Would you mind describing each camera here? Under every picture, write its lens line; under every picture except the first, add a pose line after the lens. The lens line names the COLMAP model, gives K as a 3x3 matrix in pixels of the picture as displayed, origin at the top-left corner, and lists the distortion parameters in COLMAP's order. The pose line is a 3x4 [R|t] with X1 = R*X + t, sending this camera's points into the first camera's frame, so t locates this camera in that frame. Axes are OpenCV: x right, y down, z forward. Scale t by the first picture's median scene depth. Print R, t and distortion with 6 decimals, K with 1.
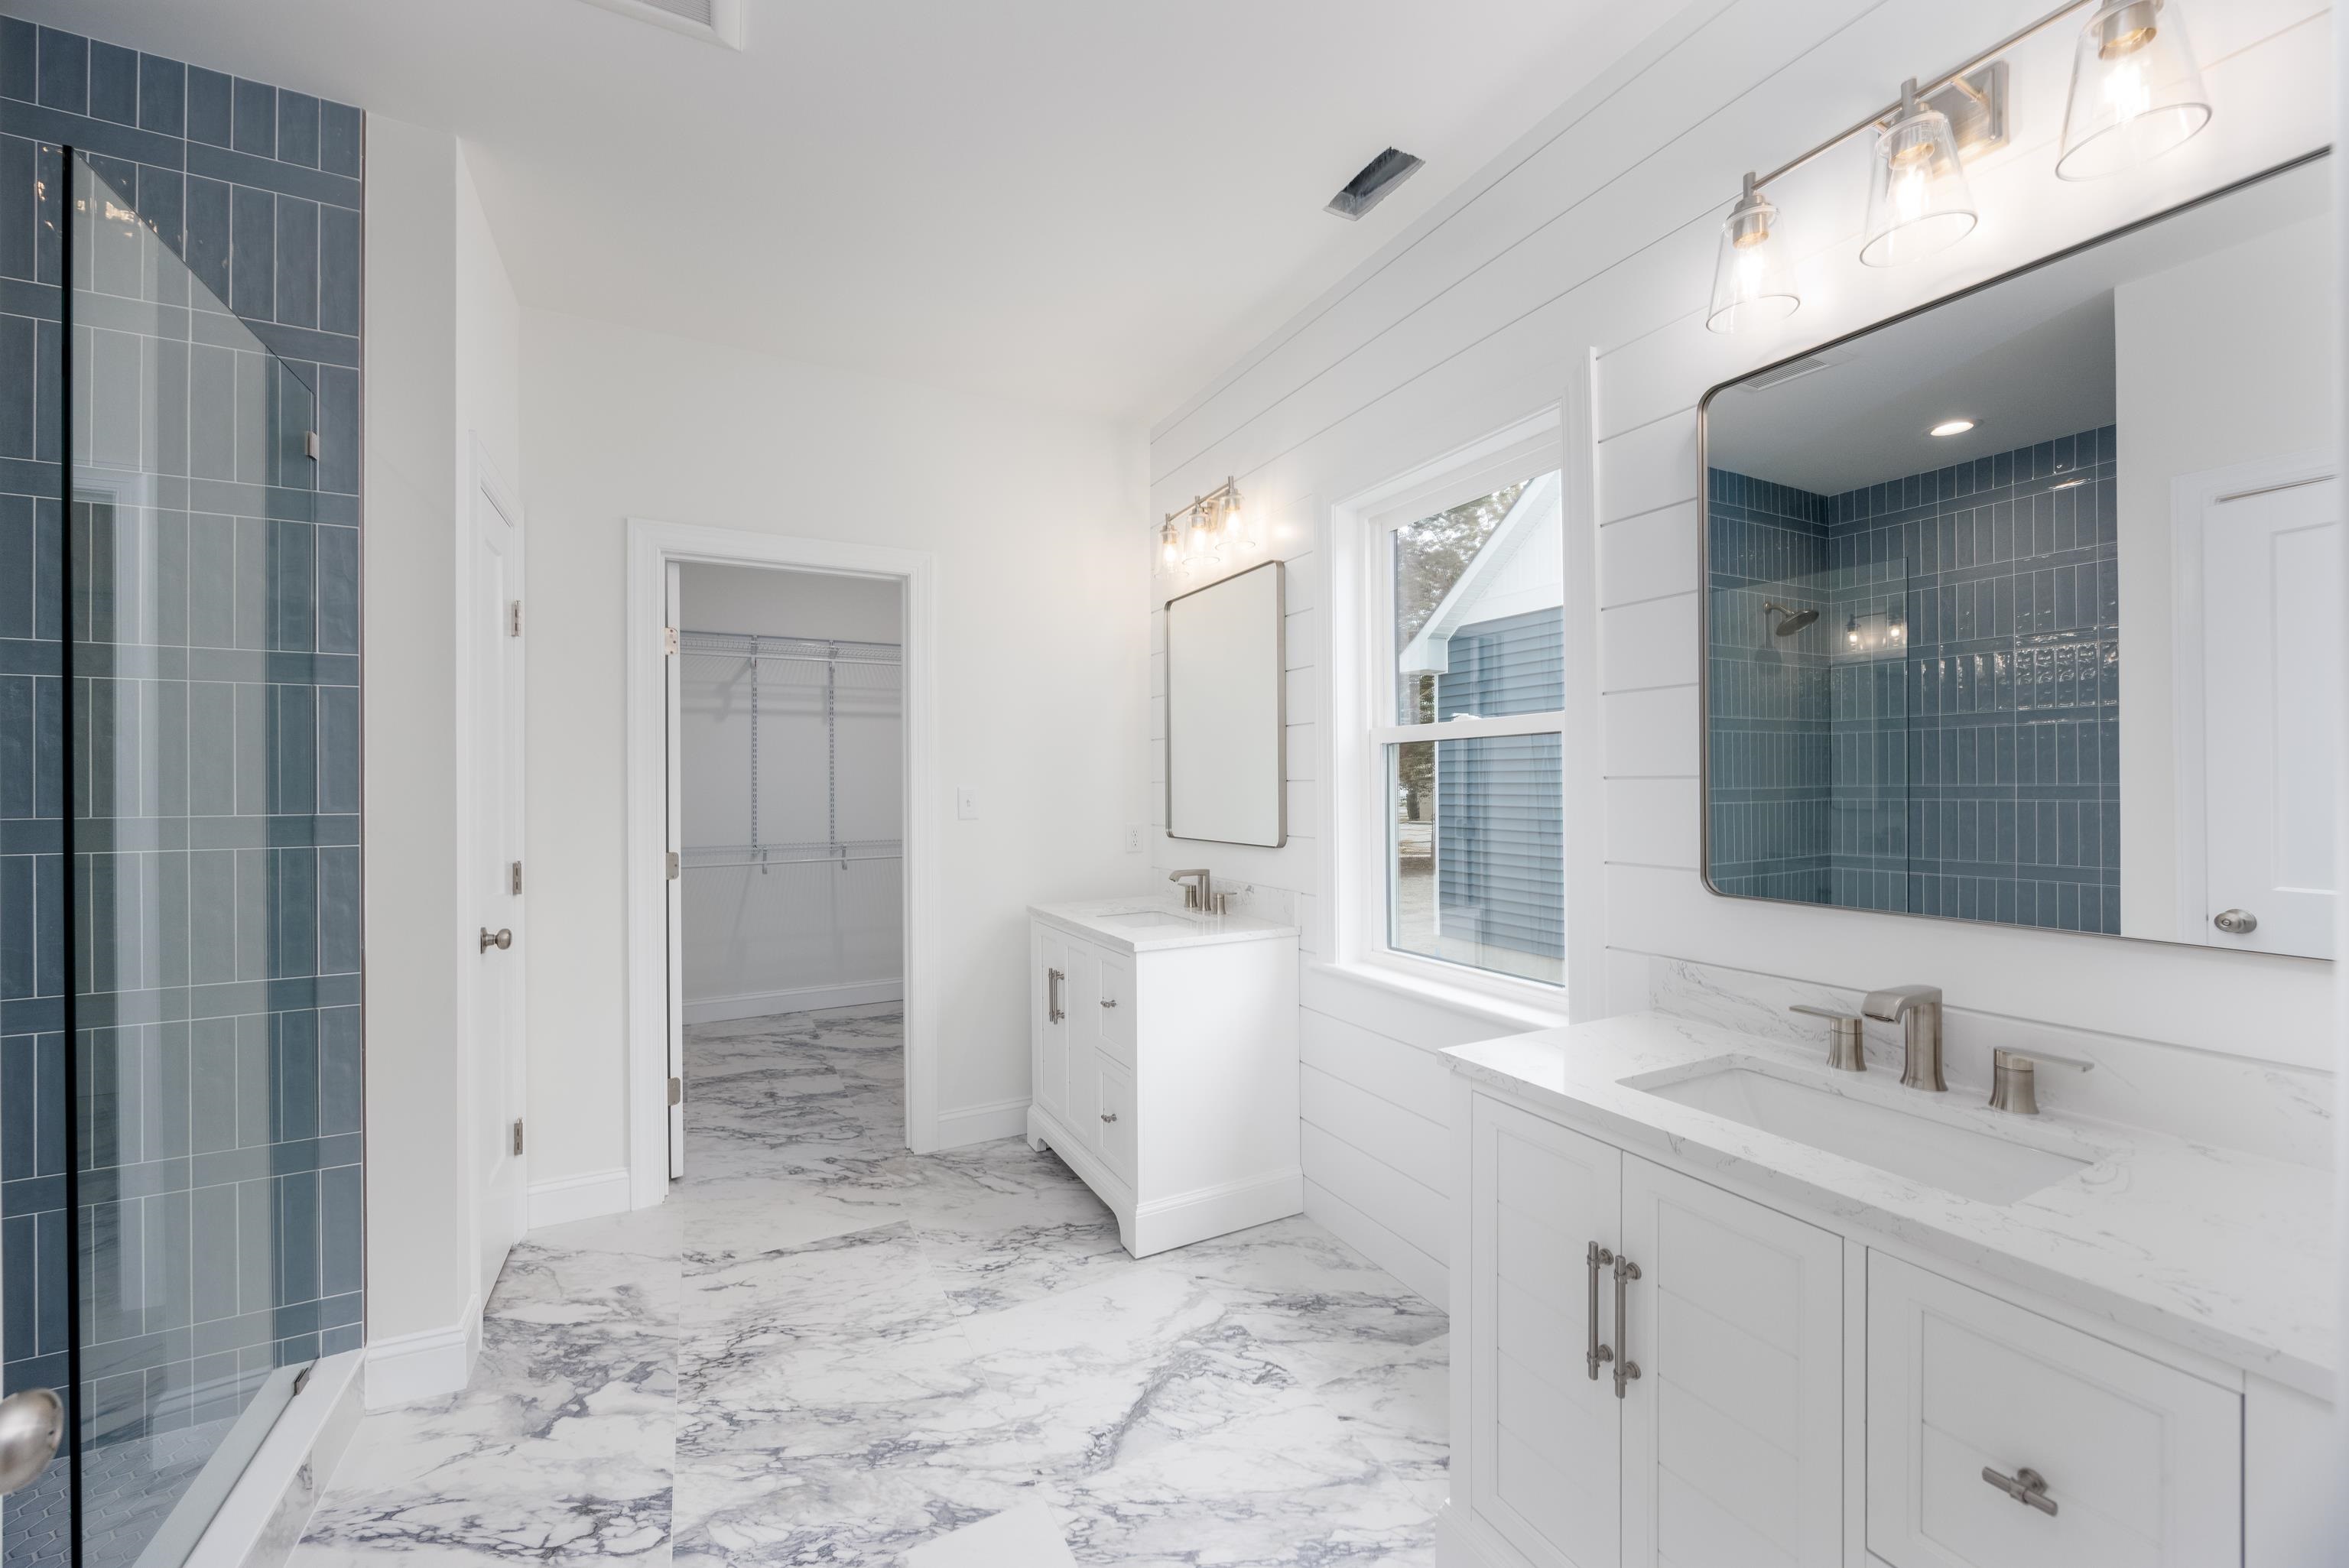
lens RADIAL K [[895.3, 0, 1179.1], [0, 895.3, 780.6], [0, 0, 1]] dist [0.000251, 0.000213]
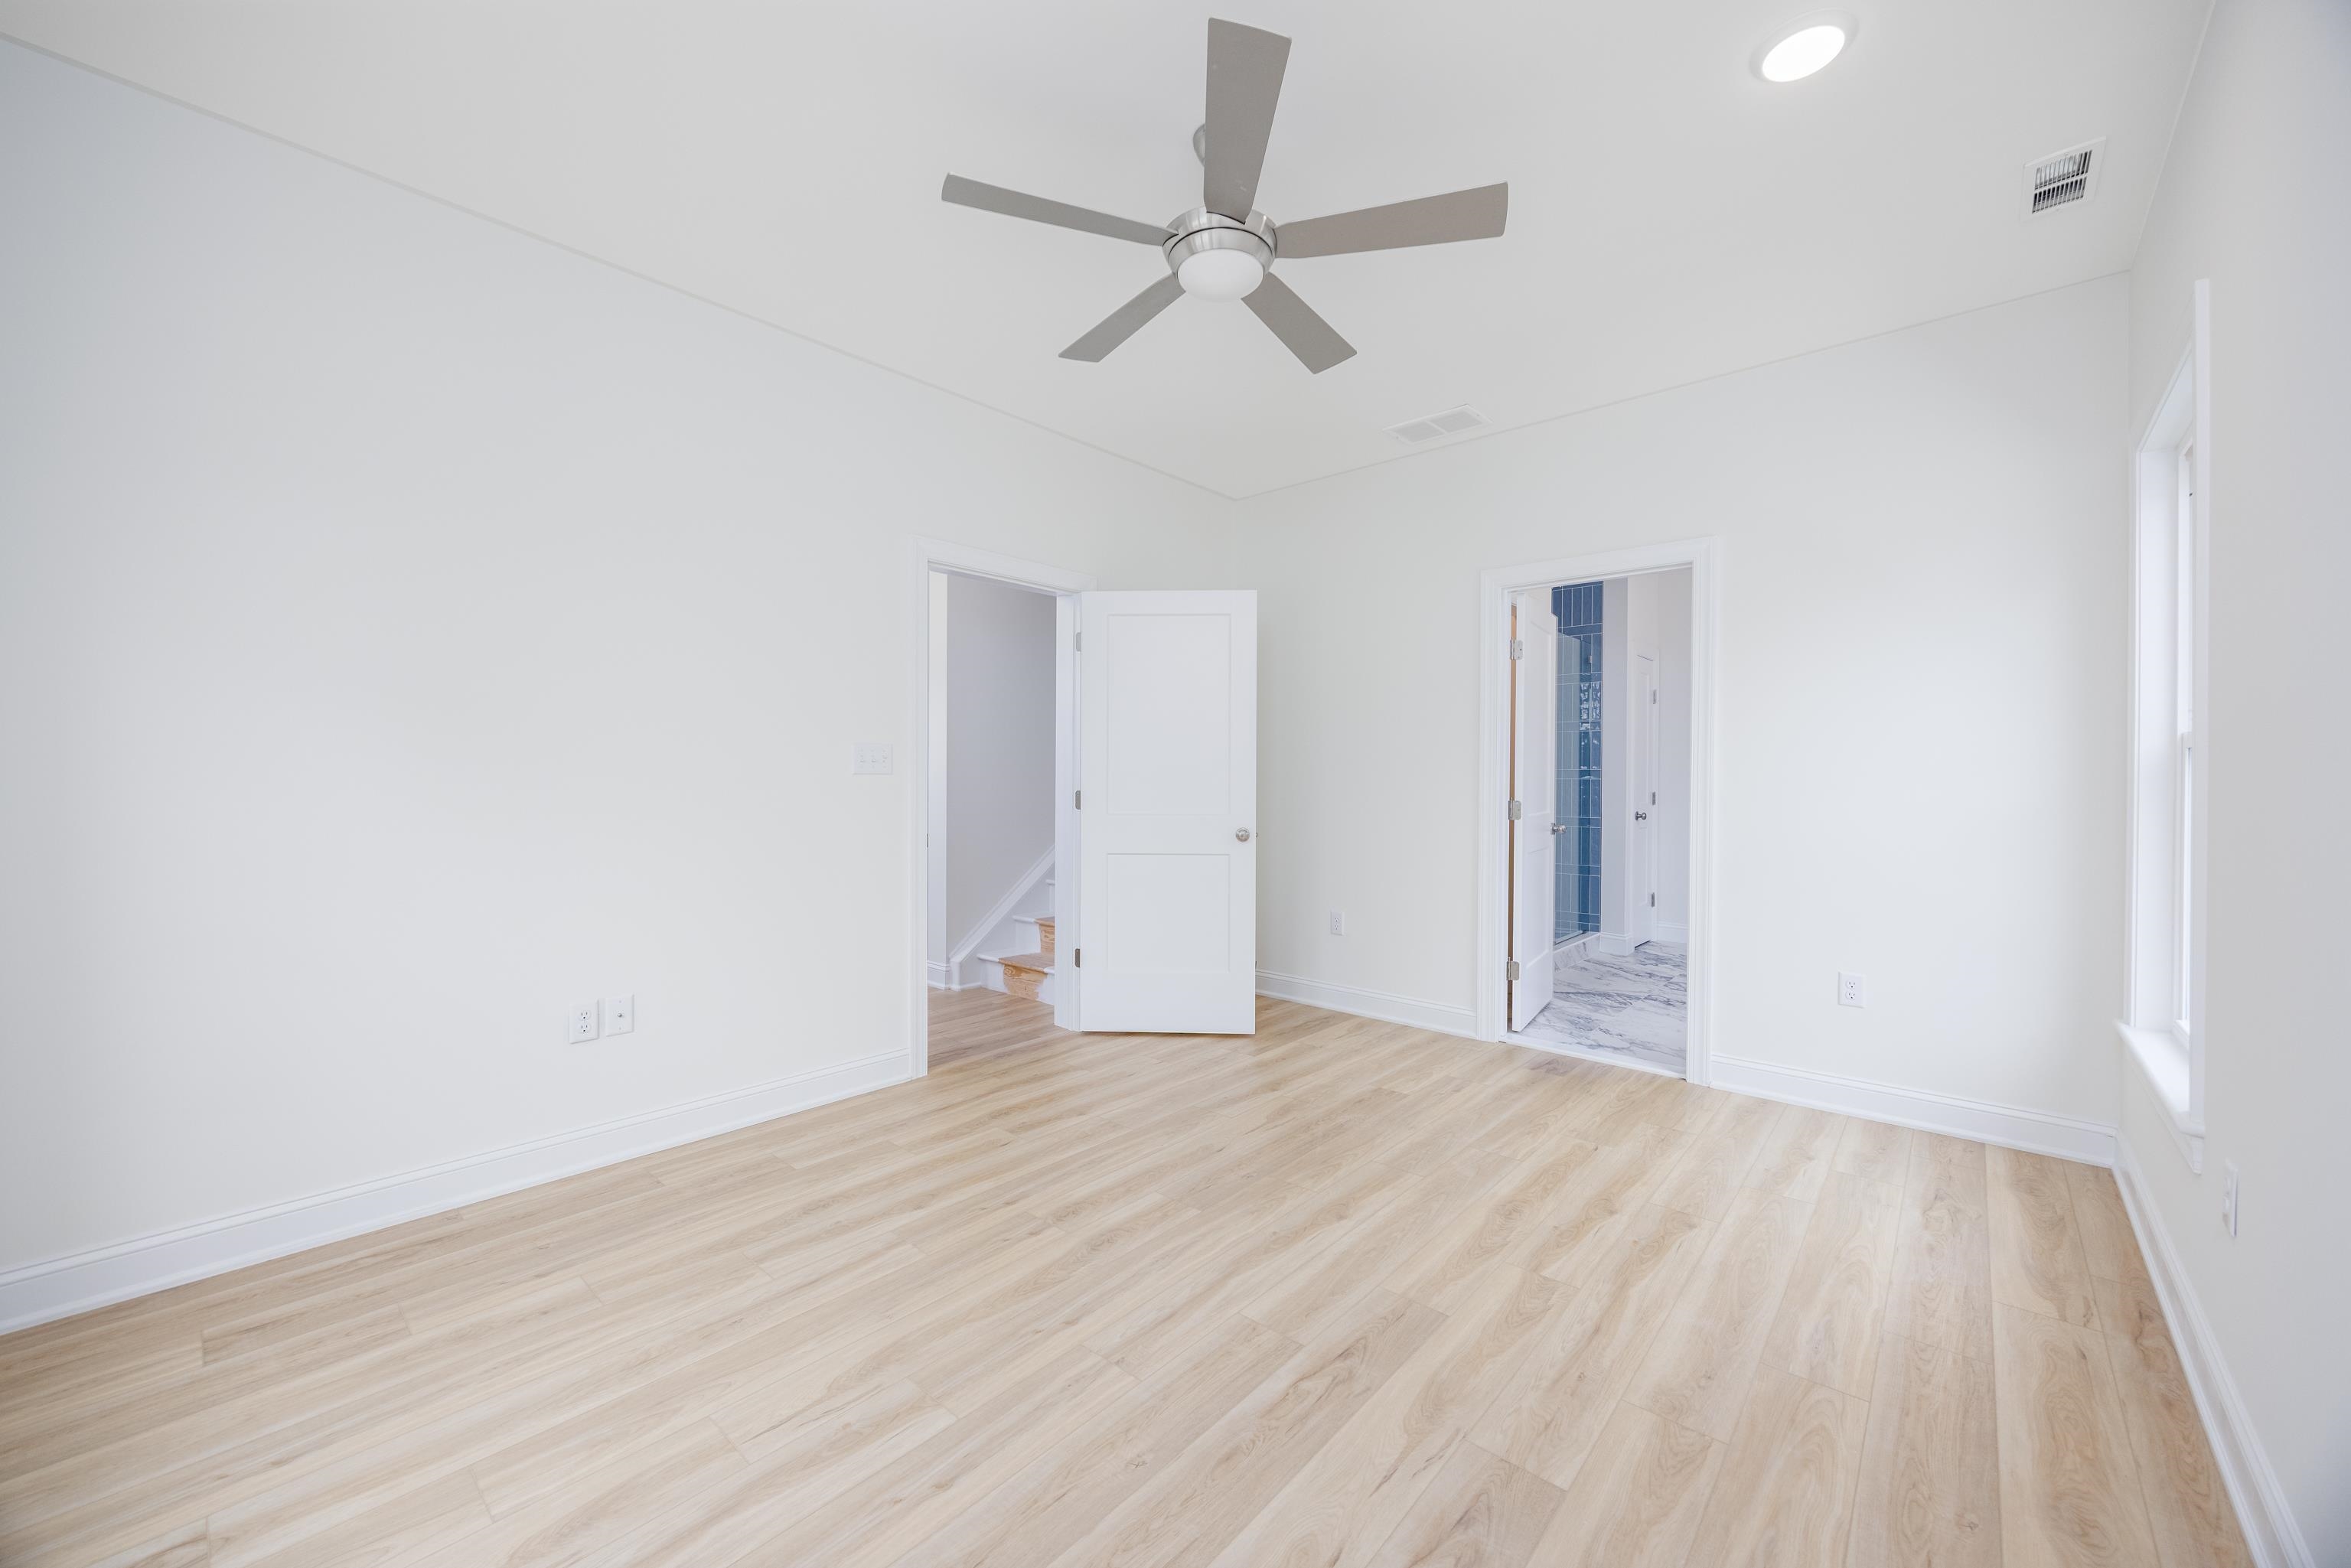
lens RADIAL K [[896.1, 0, 1186.7], [0, 896.1, 786.1], [0, 0, 1]] dist [0.000251, 0.000213]
pose [[0.356233, 0.014022, -0.934292, 1.651690], [-0.004937, 0.999902, 0.013124, 0.064616], [0.934384, -0.000062, 0.356267, -1.621892]]
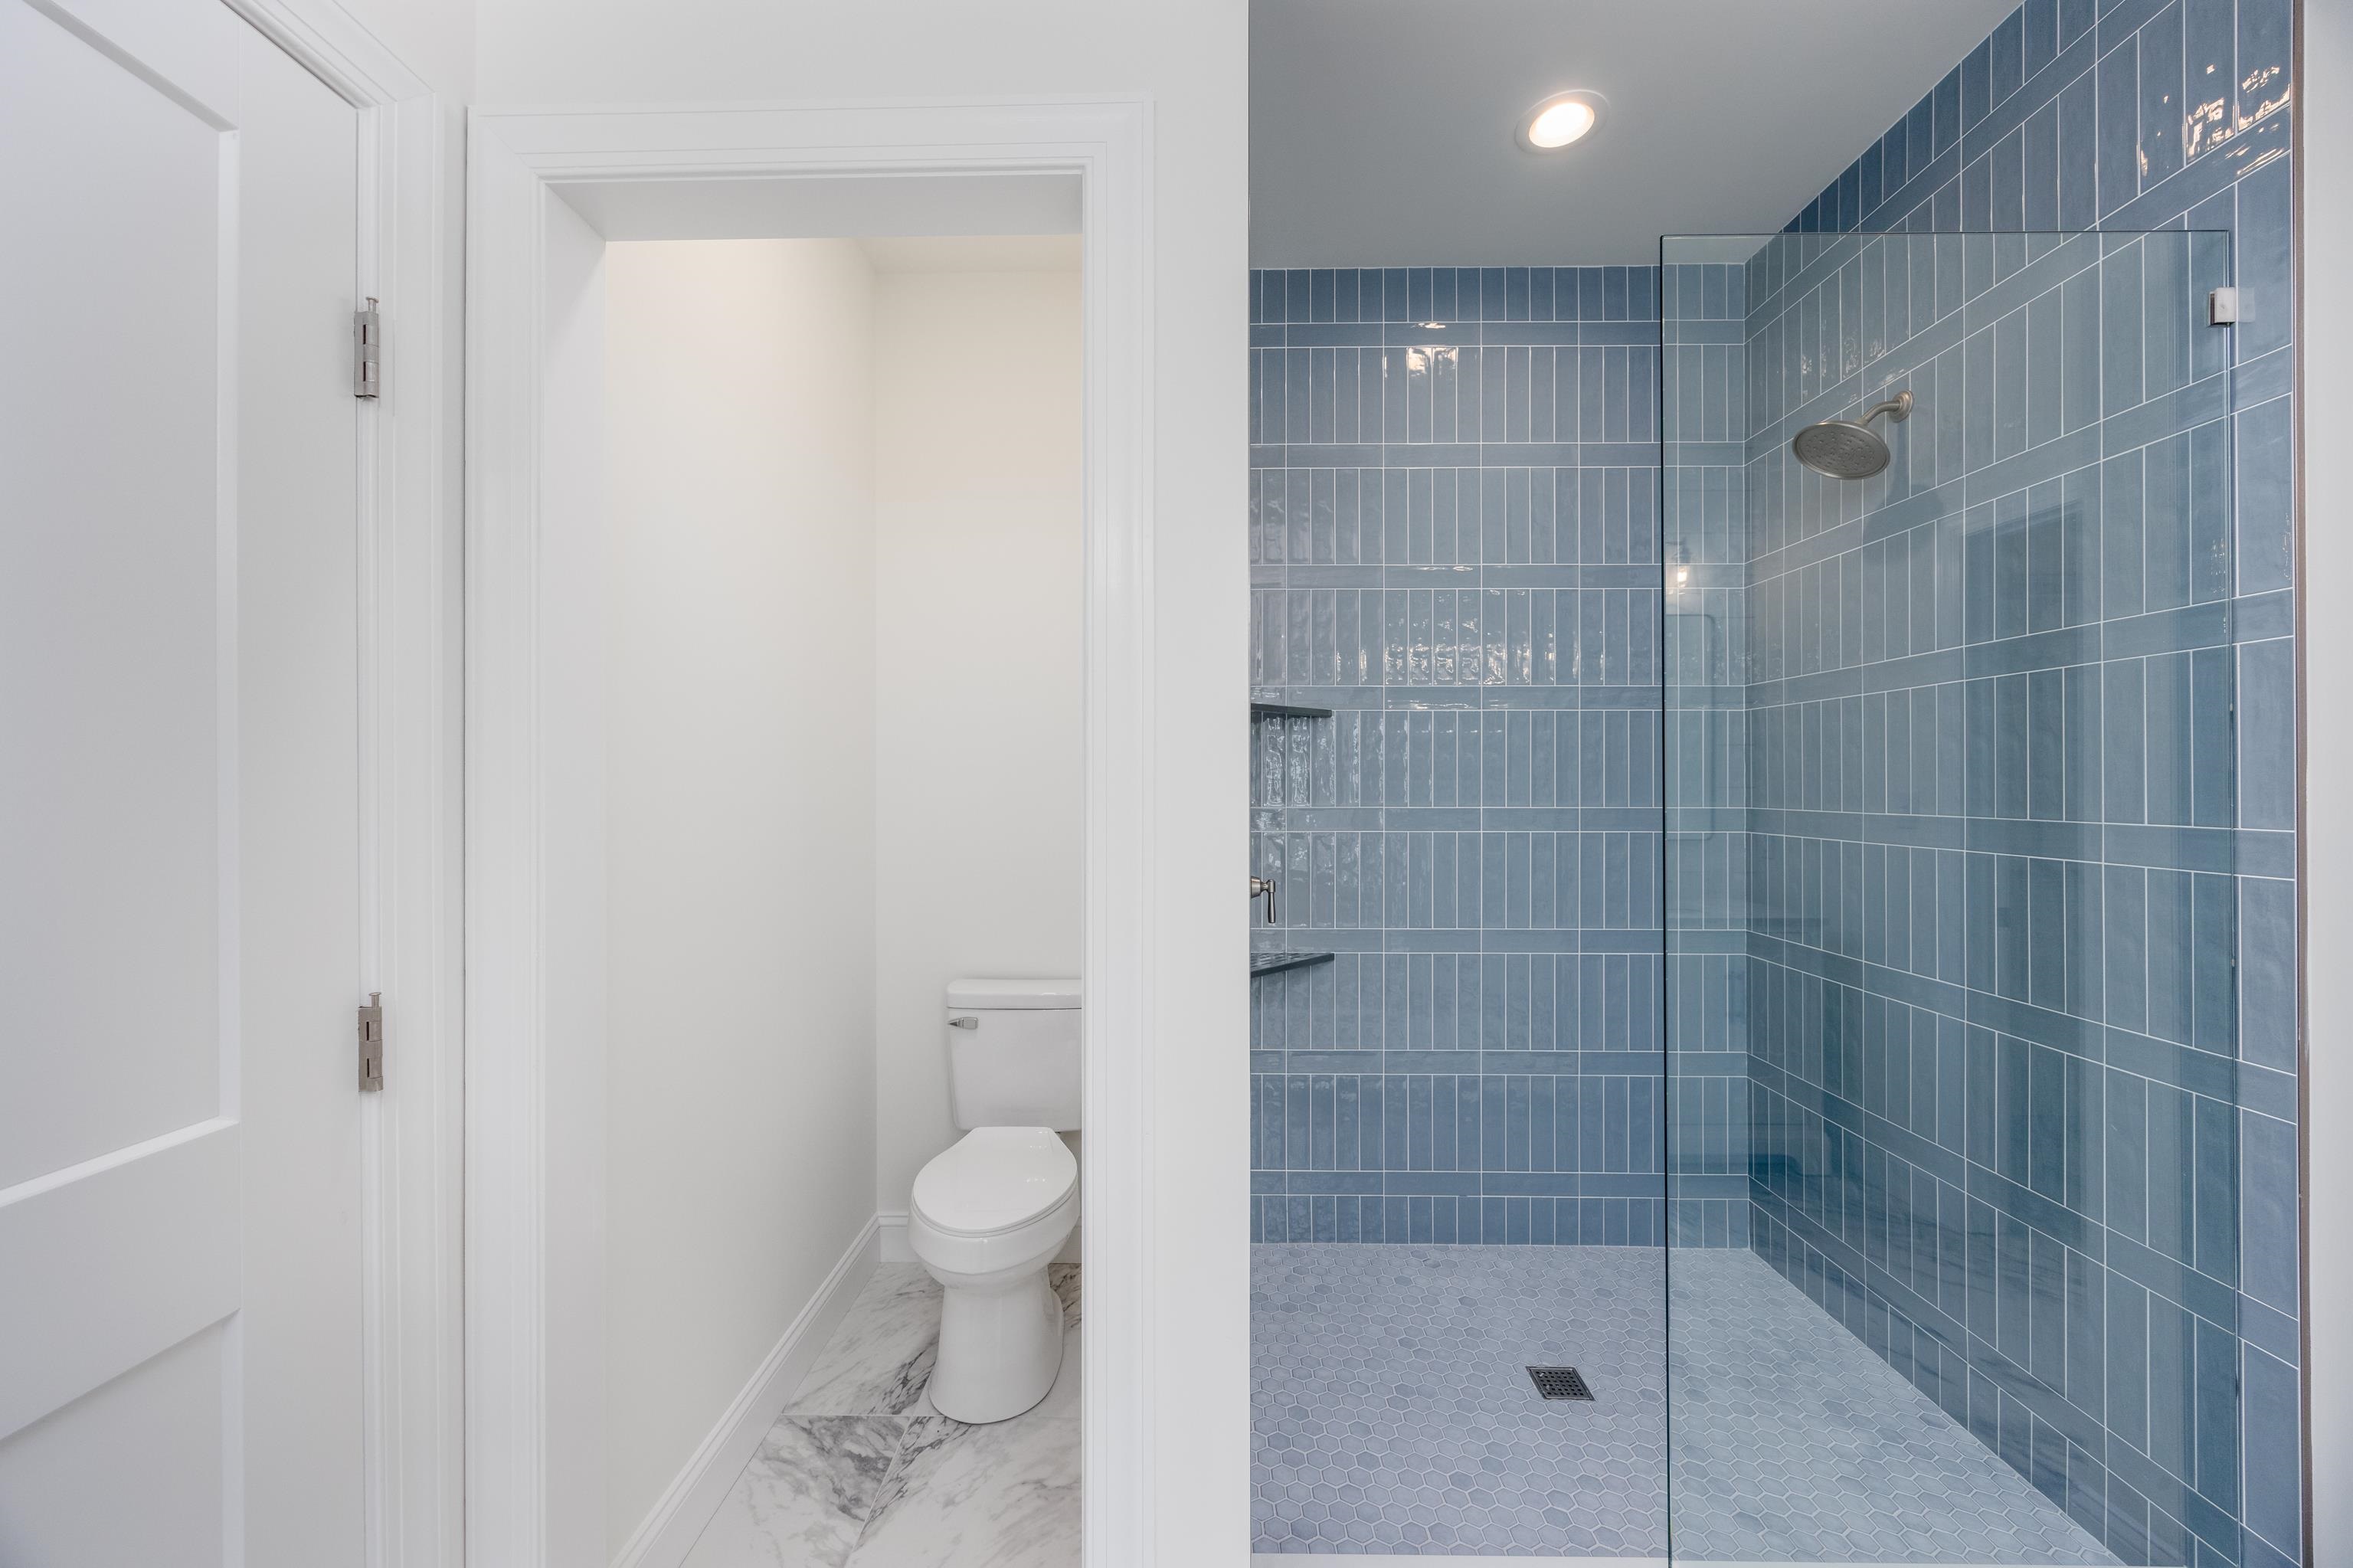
lens RADIAL K [[896.9, 0, 1177.2], [0, 896.9, 784.0], [0, 0, 1]] dist [0.000251, 0.000213]
pose [[-0.487533, 0.007190, -0.873075, 0.048636], [0.003804, 0.999974, 0.006111, -0.004915], [0.873096, -0.000342, -0.487548, 0.620072]]
